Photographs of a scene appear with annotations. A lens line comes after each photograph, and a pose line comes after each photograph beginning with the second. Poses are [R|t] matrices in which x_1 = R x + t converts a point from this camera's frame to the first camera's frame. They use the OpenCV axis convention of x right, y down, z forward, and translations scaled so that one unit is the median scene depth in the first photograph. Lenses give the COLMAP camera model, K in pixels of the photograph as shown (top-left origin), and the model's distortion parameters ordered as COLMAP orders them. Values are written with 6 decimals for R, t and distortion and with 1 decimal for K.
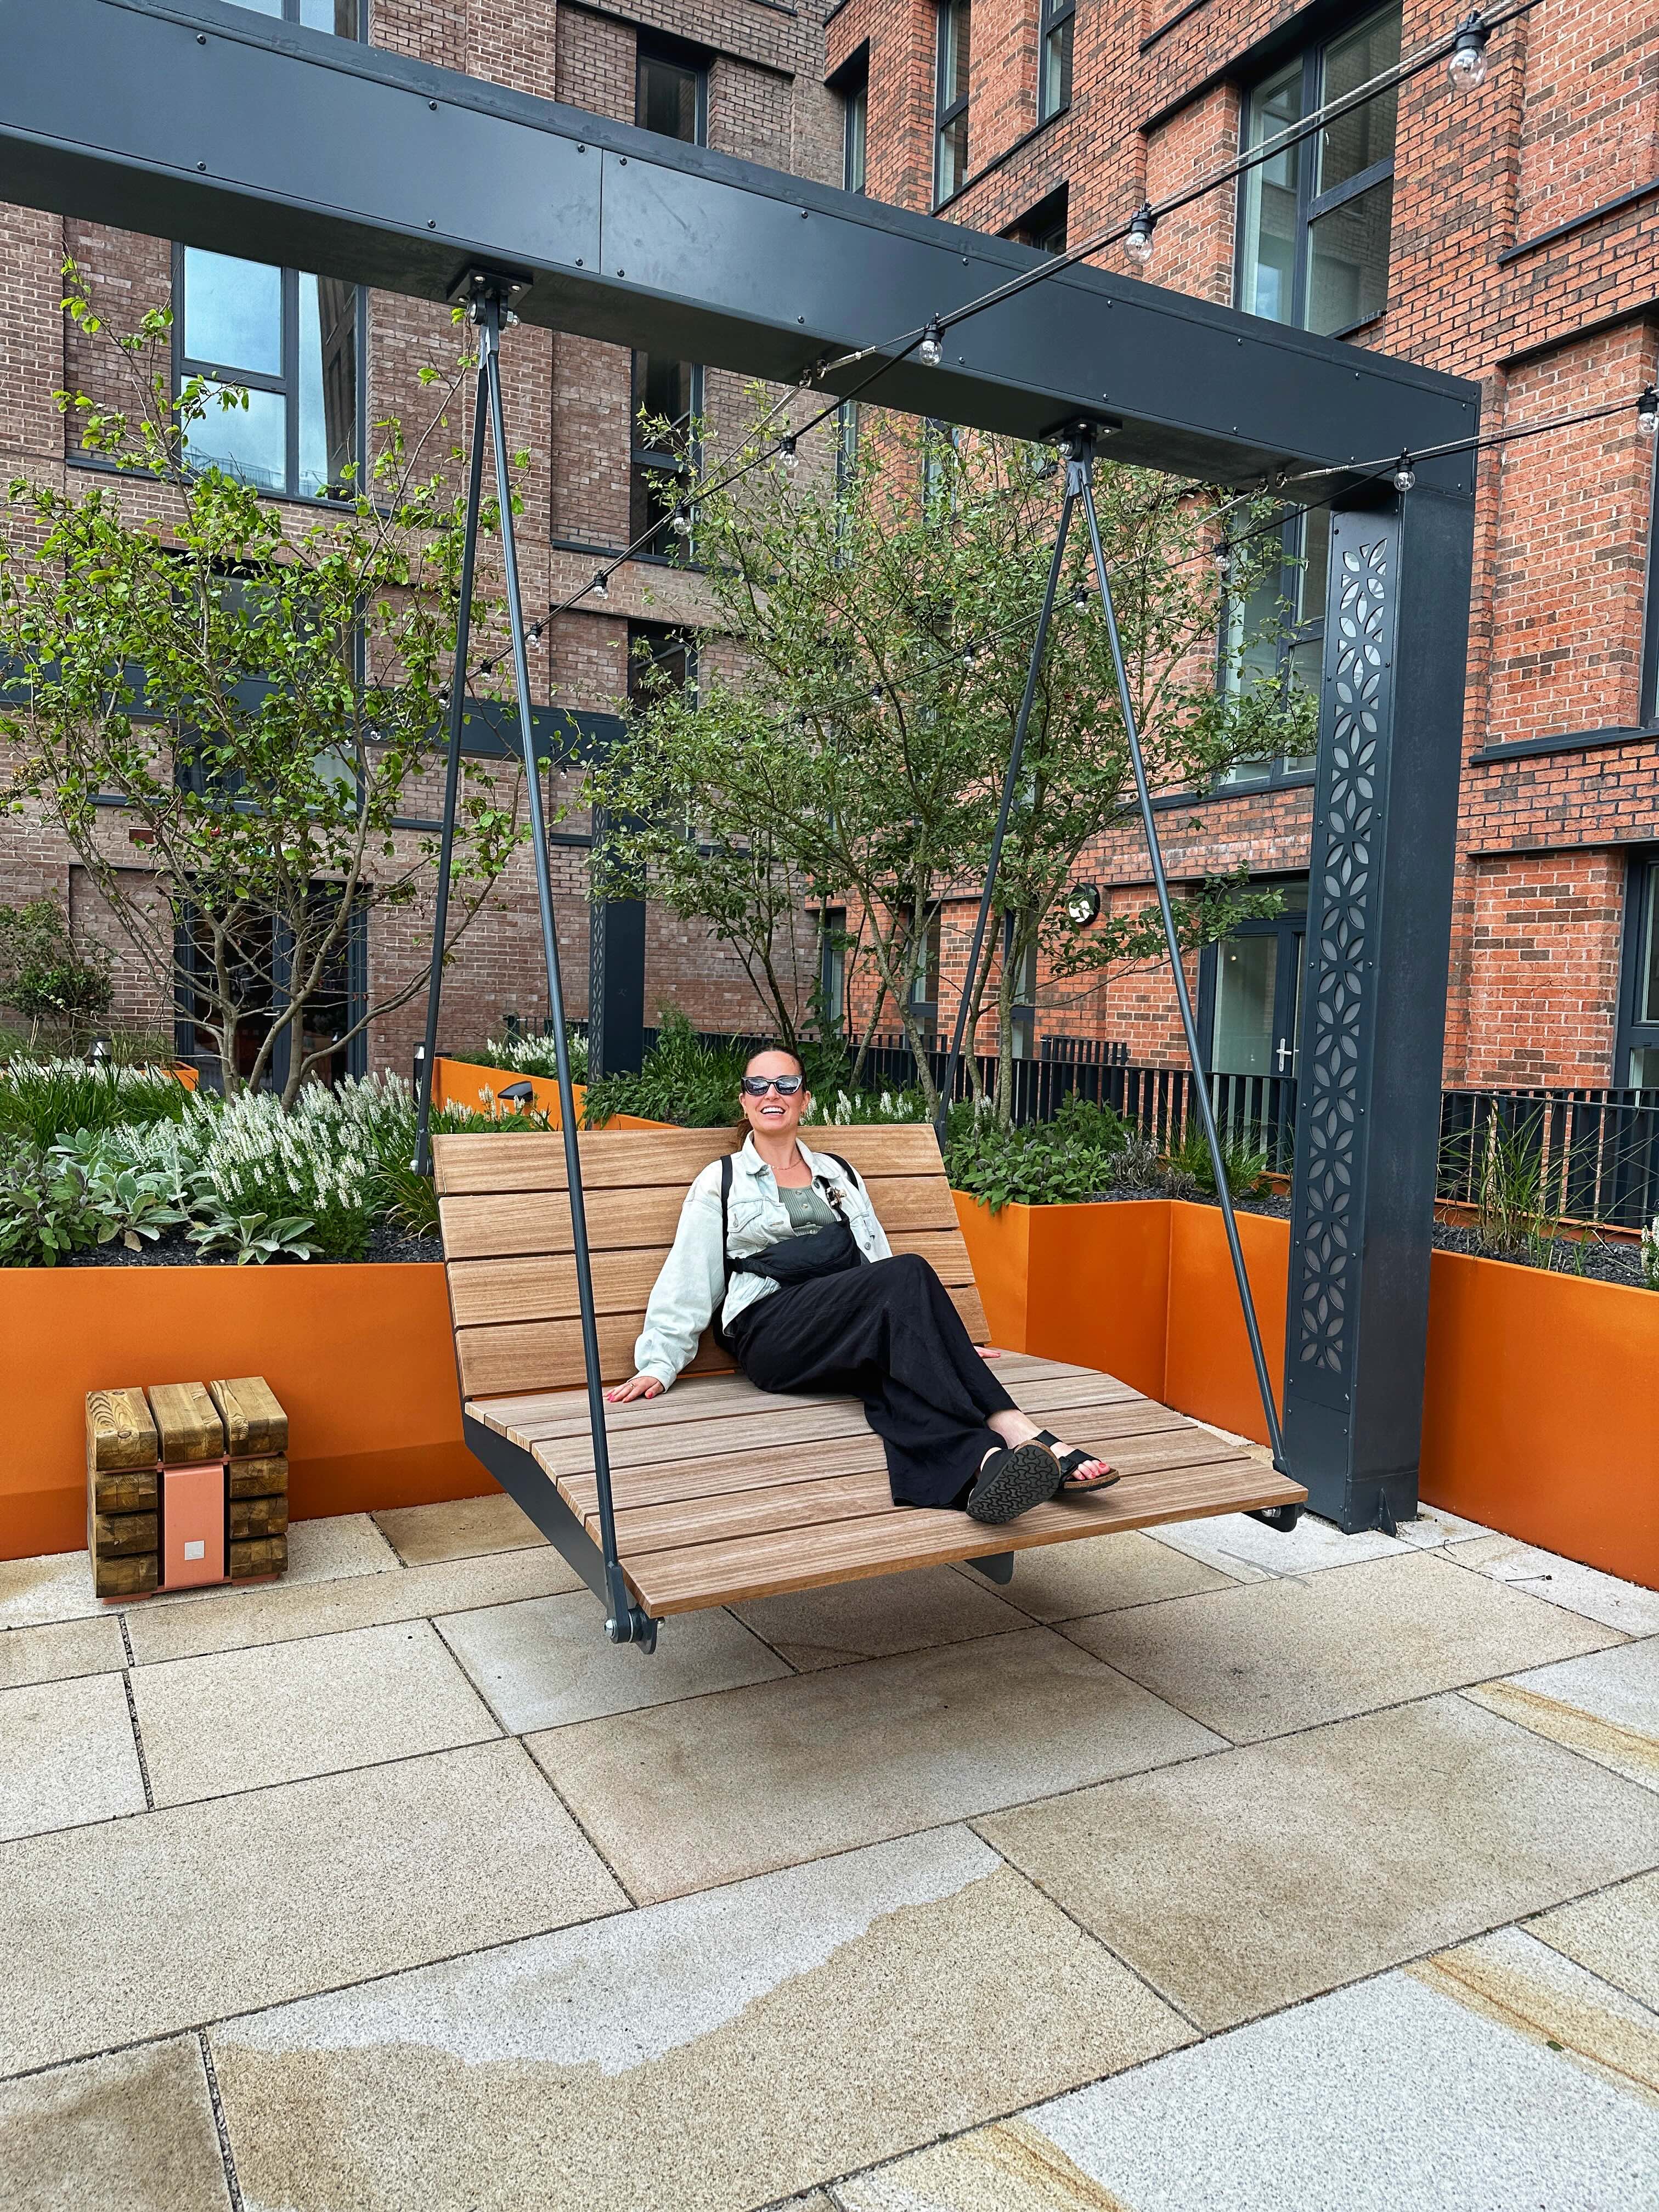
lens RADIAL K [[1573.7, 0, 833.2], [0, 1573.7, 1108.7], [0, 0, 1]] dist [0.019948, -0.014130]
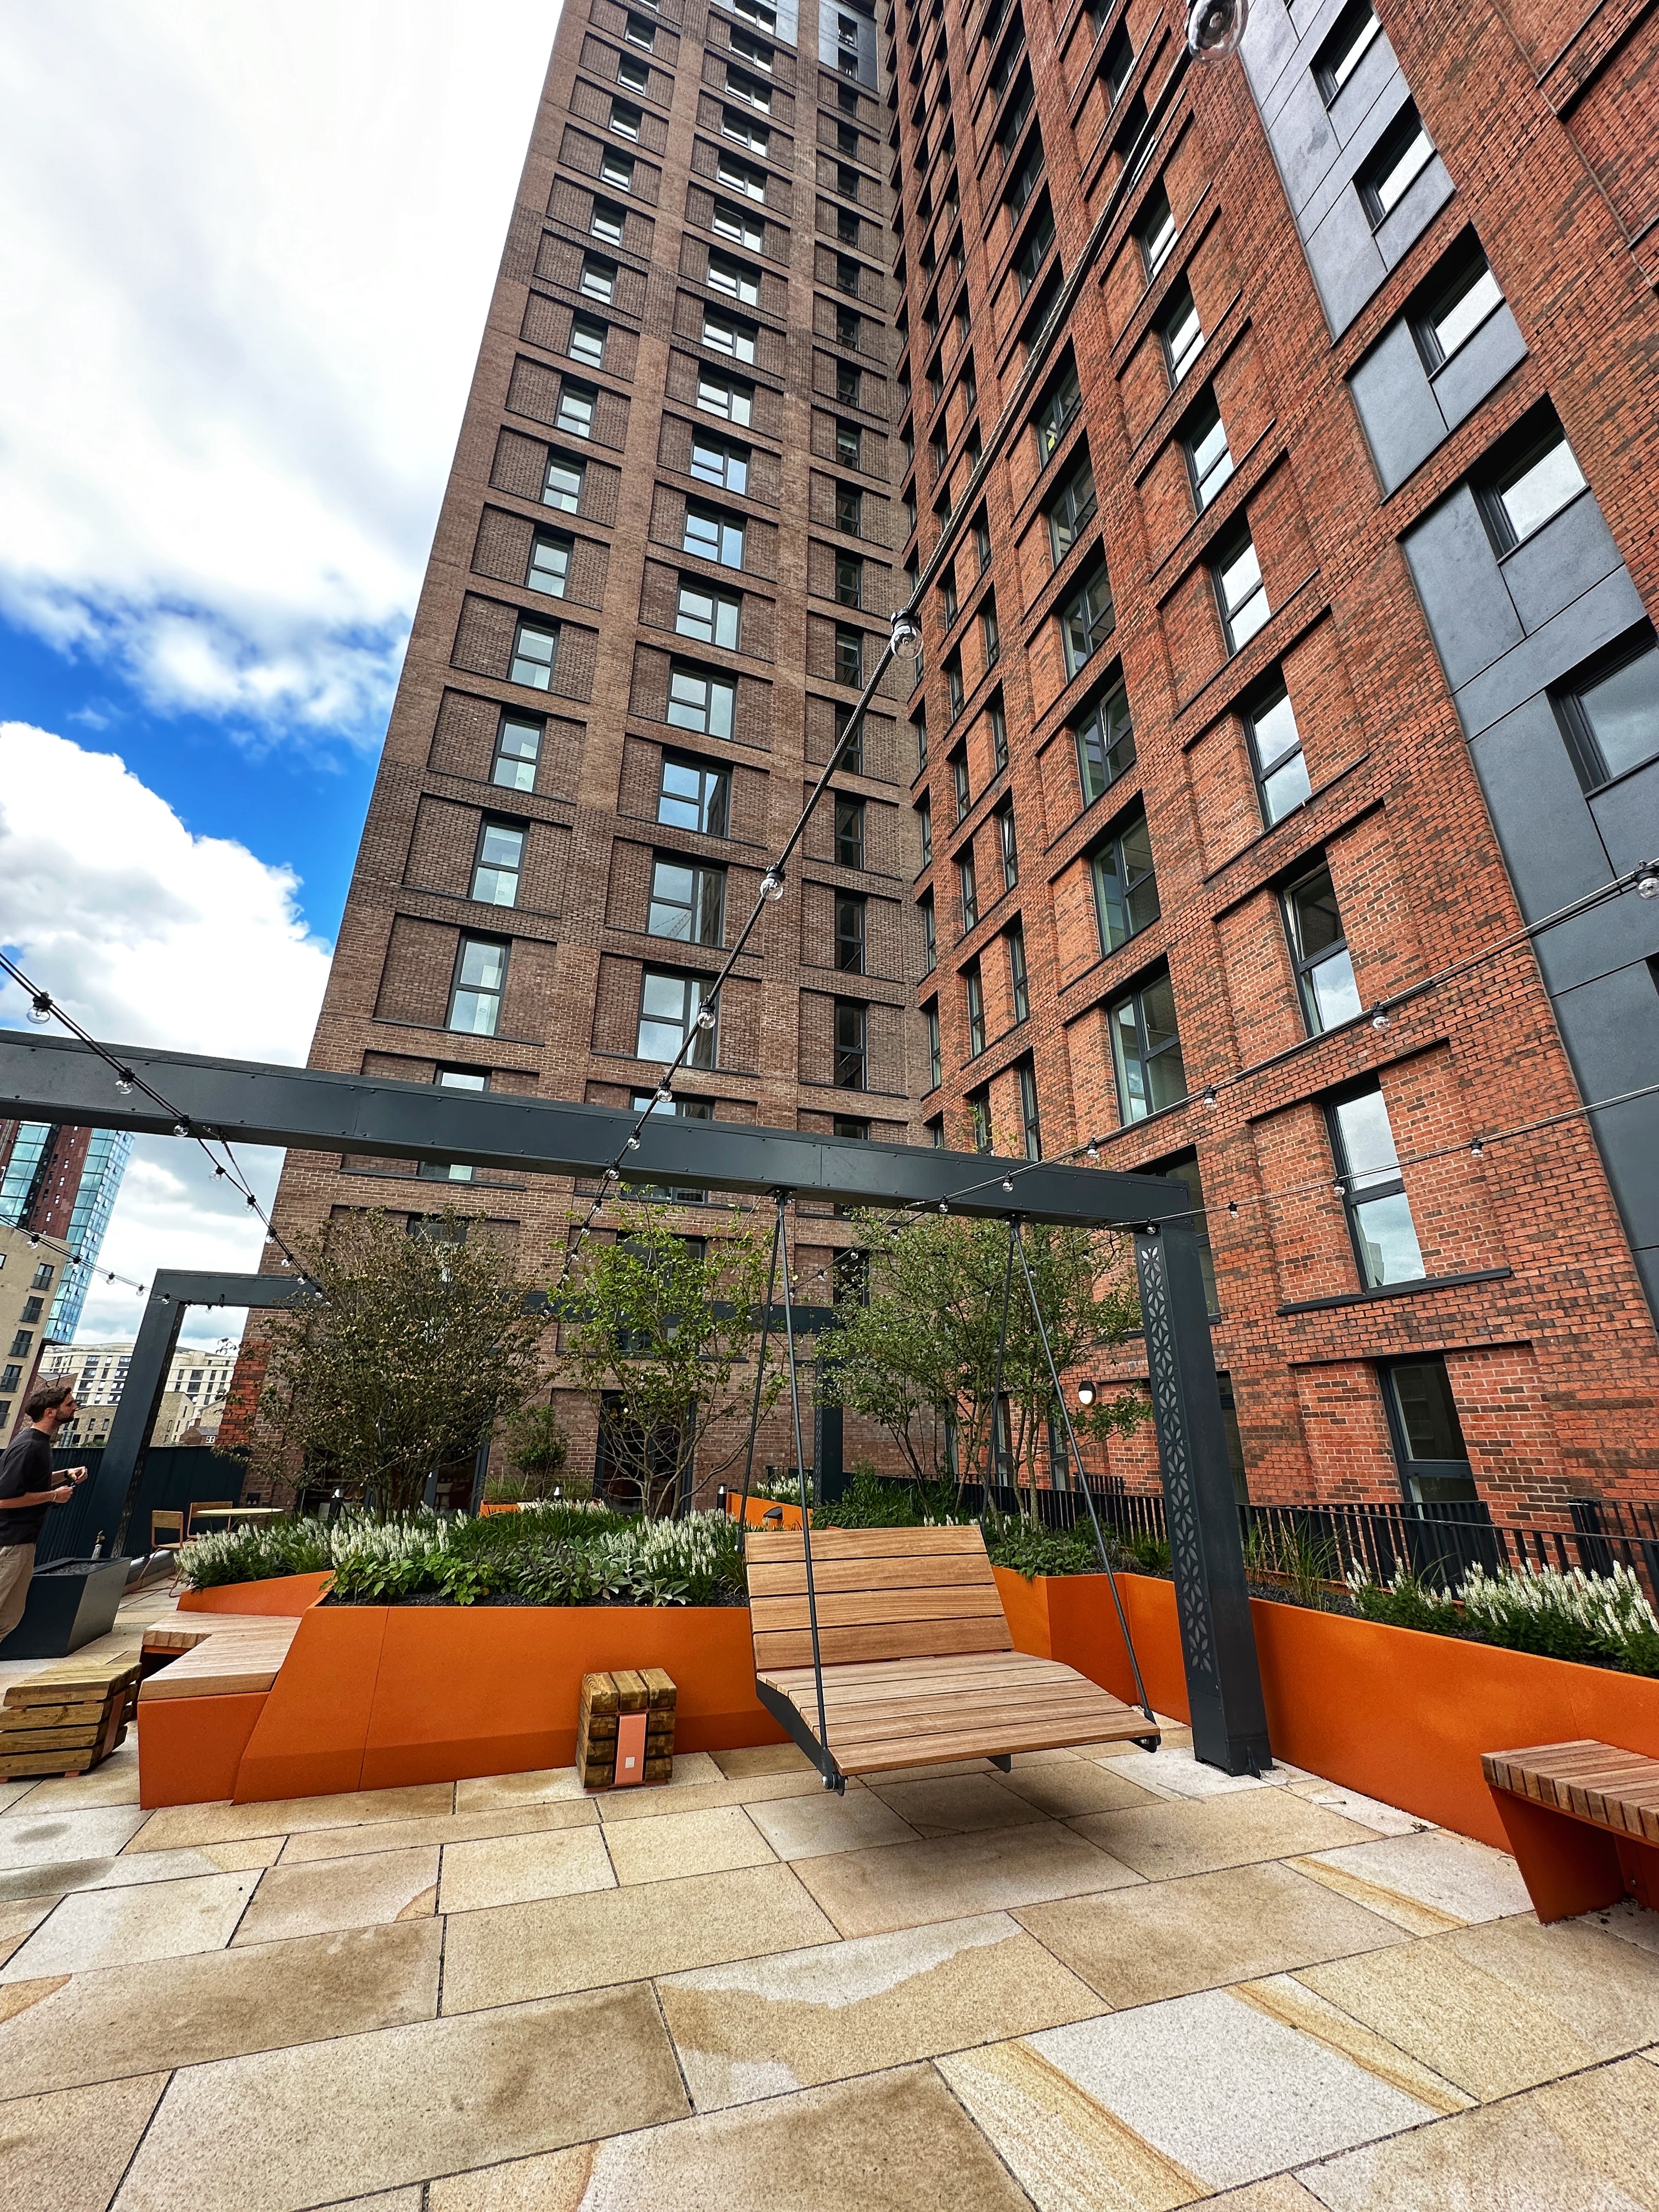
lens RADIAL K [[880.7, 0, 831.1], [0, 880.7, 1105.2], [0, 0, 1]] dist [0.002391, -0.000602]
pose [[0.990684, -0.068924, -0.117448, 0.043670], [0.012016, 0.903334, -0.428769, 0.001345], [0.135647, 0.423364, 0.895747, -0.314316]]
